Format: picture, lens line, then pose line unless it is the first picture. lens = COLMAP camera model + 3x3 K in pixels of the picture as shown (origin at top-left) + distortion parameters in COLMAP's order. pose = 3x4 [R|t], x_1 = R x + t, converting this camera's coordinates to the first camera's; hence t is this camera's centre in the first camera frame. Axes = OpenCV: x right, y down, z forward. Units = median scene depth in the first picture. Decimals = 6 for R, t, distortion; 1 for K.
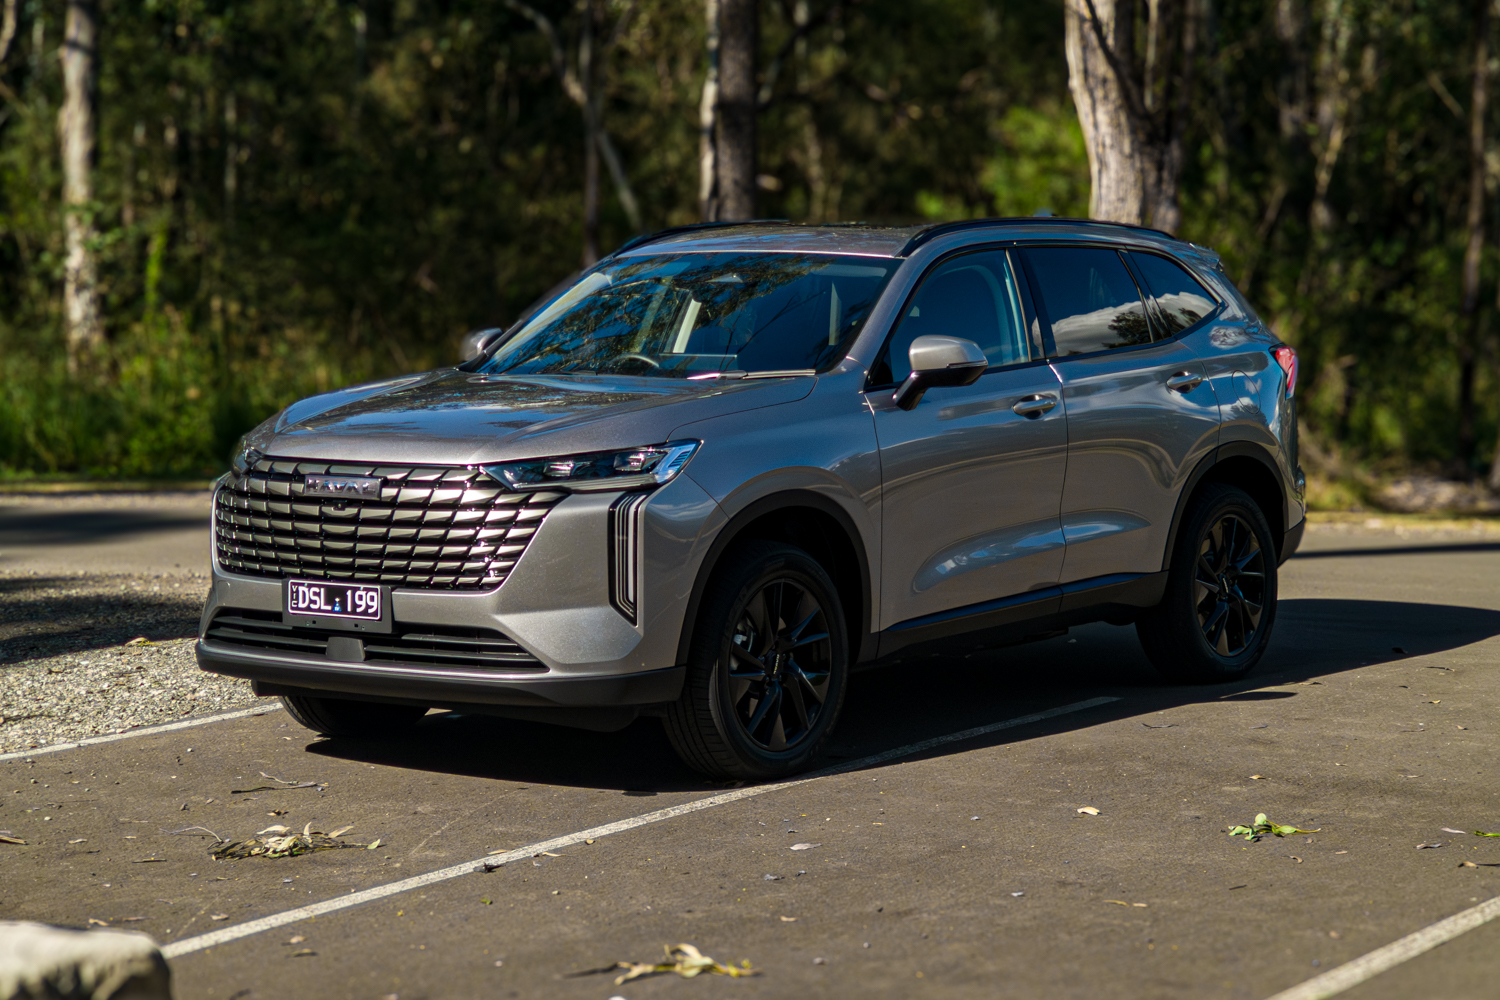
lens RADIAL K [[3223.0, 0, 750.0], [0, 3223.0, 500.0], [0, 0, 1]] dist [0.119856, 0.489222]
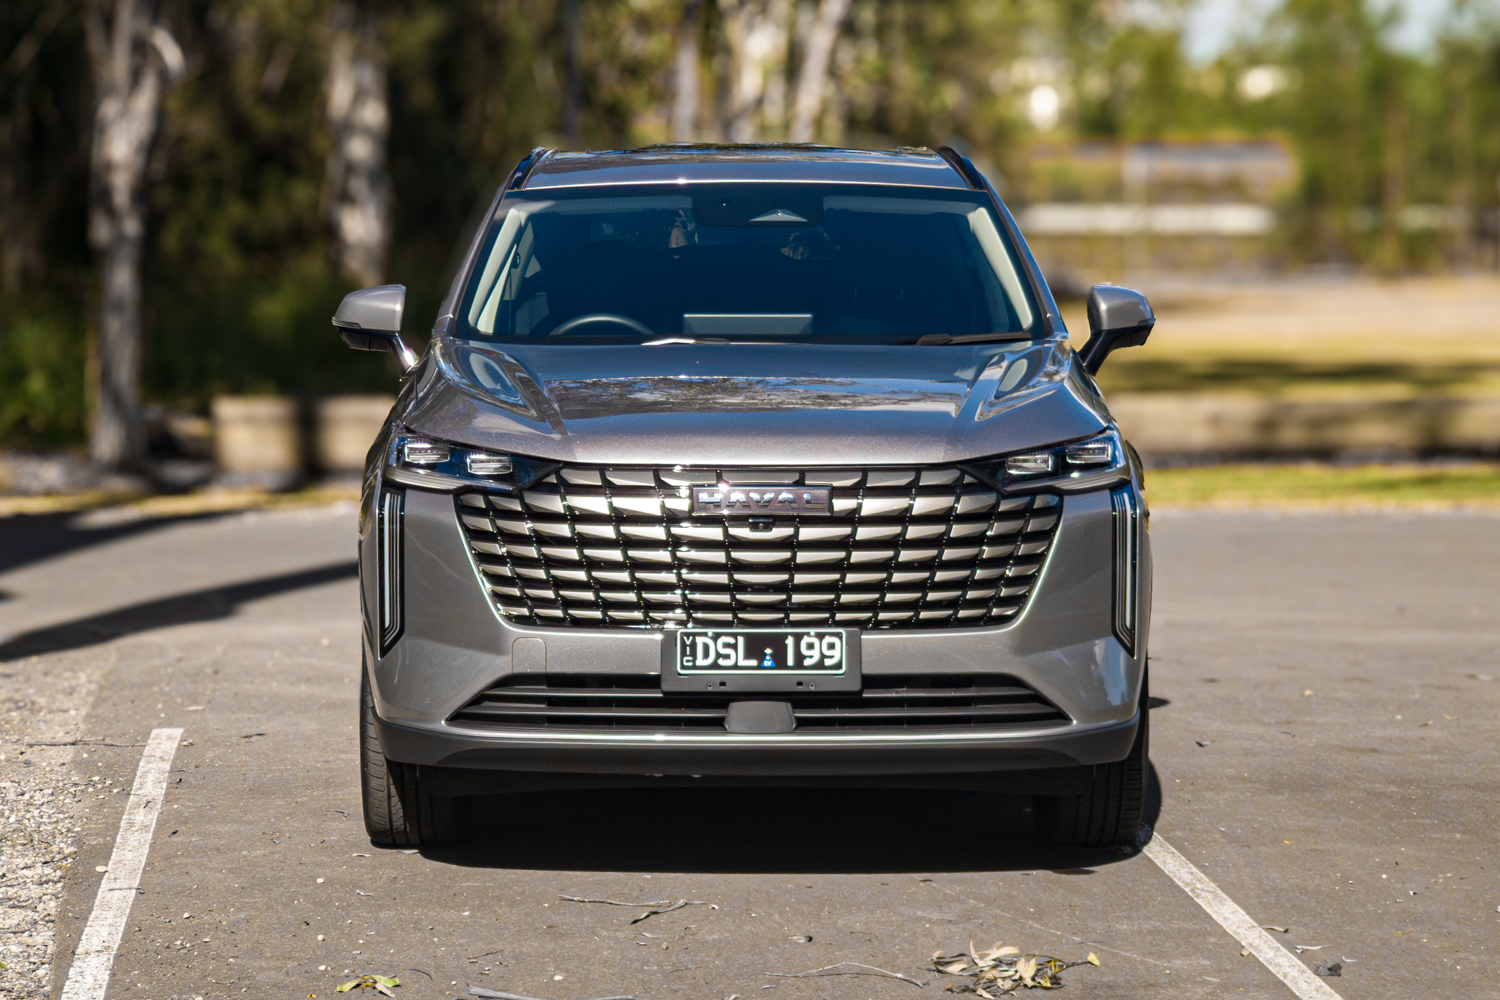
lens RADIAL K [[4015.7, 0, 750.0], [0, 4015.7, 500.0], [0, 0, 1]] dist [0.103125, 0.917709]
pose [[0.794569, -0.045363, 0.605477, -0.696517], [0.037491, 0.998968, 0.025644, -0.028226], [-0.606015, 0.002324, 0.795450, 0.265193]]
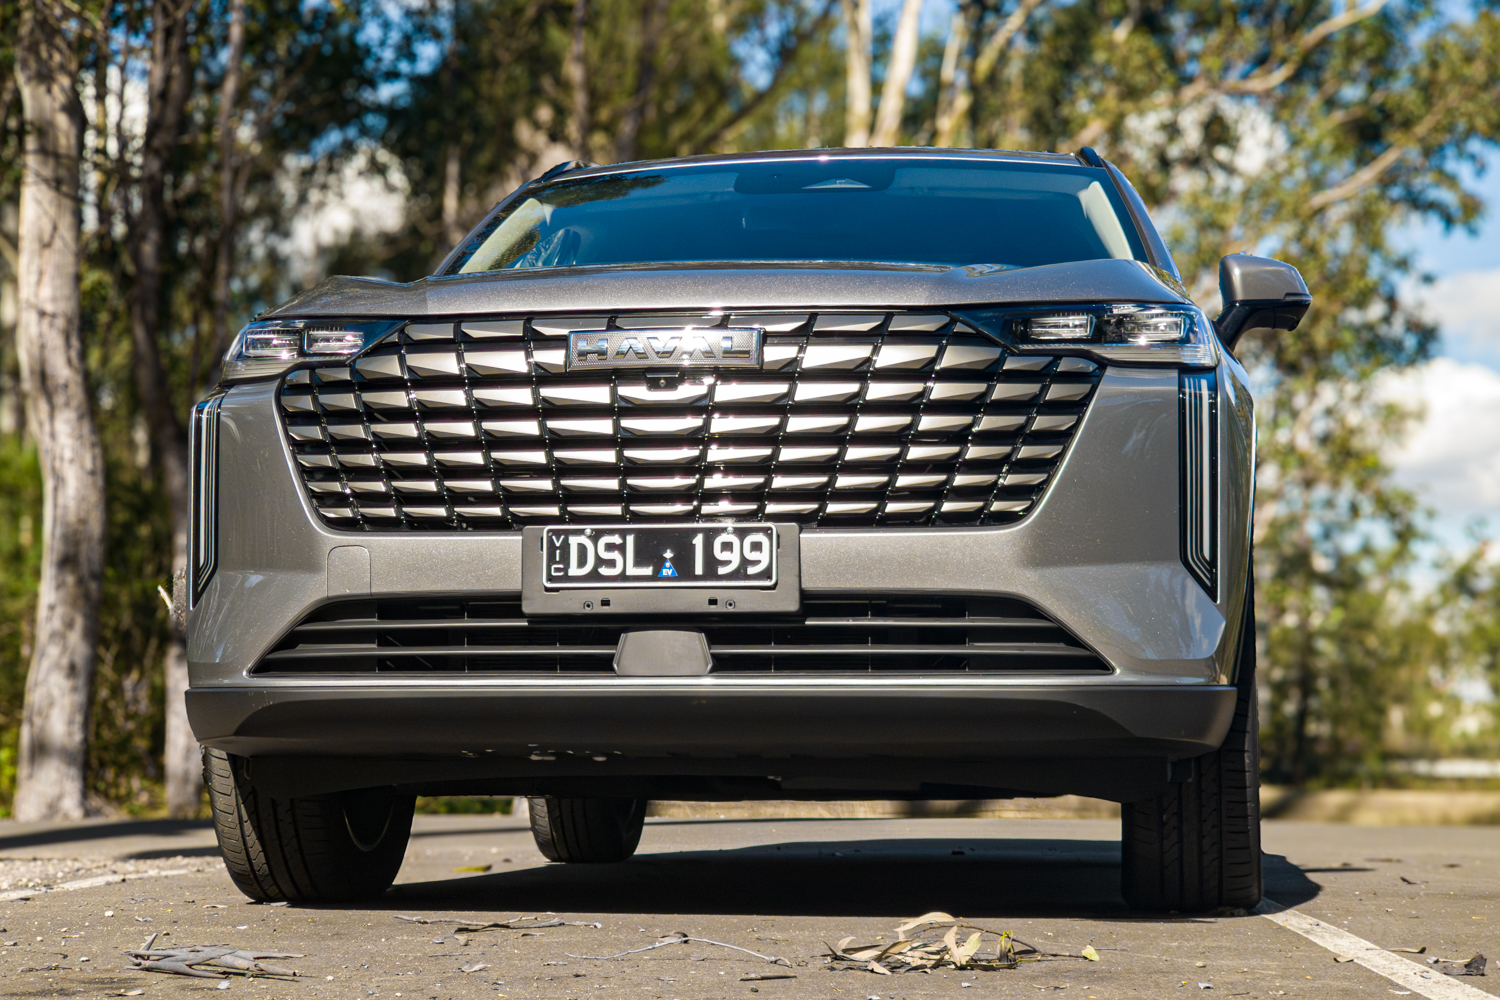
lens RADIAL K [[3064.0, 0, 750.0], [0, 3064.0, 500.0], [0, 0, 1]] dist [0.167483, 0.186566]
pose [[0.879697, 0.049039, 0.472999, -0.356313], [0.027255, 0.987834, -0.153105, 0.099922], [-0.474752, 0.147577, 0.867658, 0.560101]]
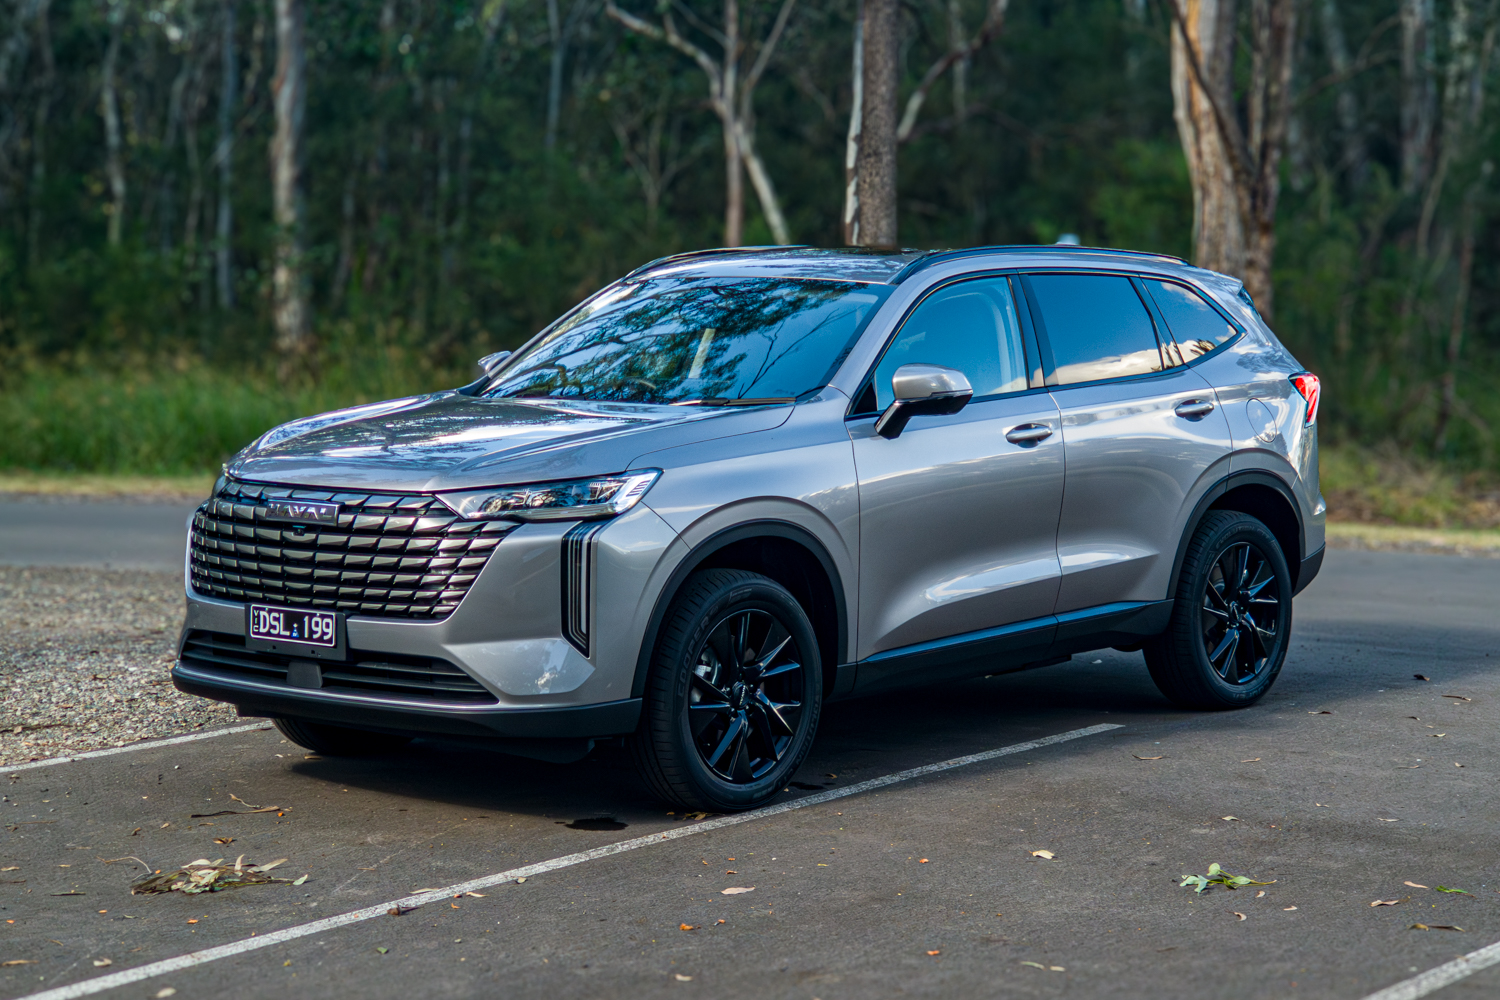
lens RADIAL K [[2907.7, 0, 755.3], [0, 2907.7, 551.0], [0, 0, 1]] dist [0.153087, 0.081518]
pose [[0.998173, 0.013142, -0.058973, 0.066619], [-0.011993, 0.999732, 0.019784, -0.011572], [0.059218, -0.019041, 0.998063, 0.112972]]
